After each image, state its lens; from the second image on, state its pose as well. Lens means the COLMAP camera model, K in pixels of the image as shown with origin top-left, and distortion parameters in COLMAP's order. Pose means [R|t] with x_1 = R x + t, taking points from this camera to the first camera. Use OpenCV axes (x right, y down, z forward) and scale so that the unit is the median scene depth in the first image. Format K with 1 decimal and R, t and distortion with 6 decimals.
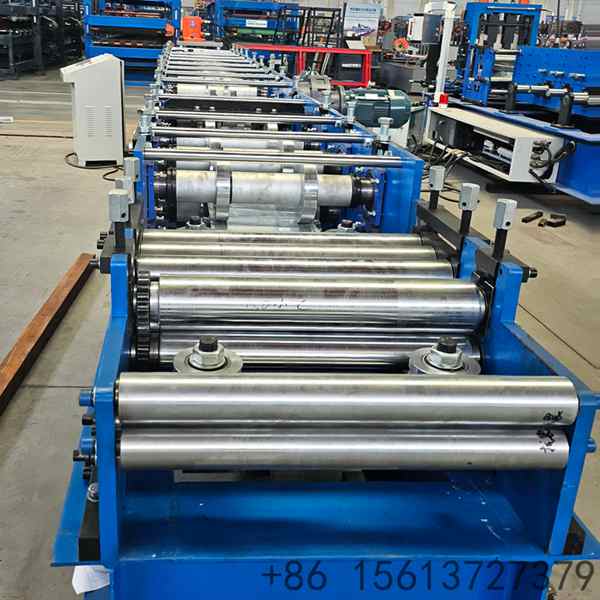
lens RADIAL K [[604.0, 0, 300.0], [0, 604.0, 300.0], [0, 0, 1]] dist [0.089653, -0.108109]
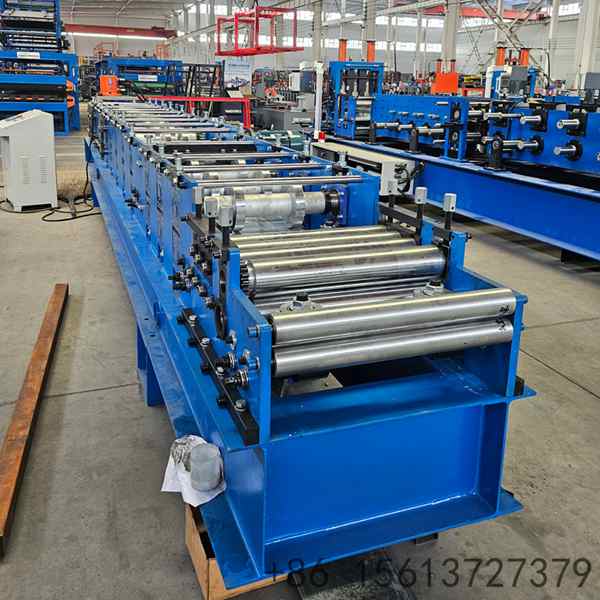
lens RADIAL K [[604.0, 0, 300.0], [0, 604.0, 300.0], [0, 0, 1]] dist [0.089653, -0.108109]
pose [[0.951615, -0.123779, 0.281261, -0.219647], [0.139458, 0.989561, -0.036348, 0.050028], [-0.273825, 0.073813, 0.958943, -0.180674]]
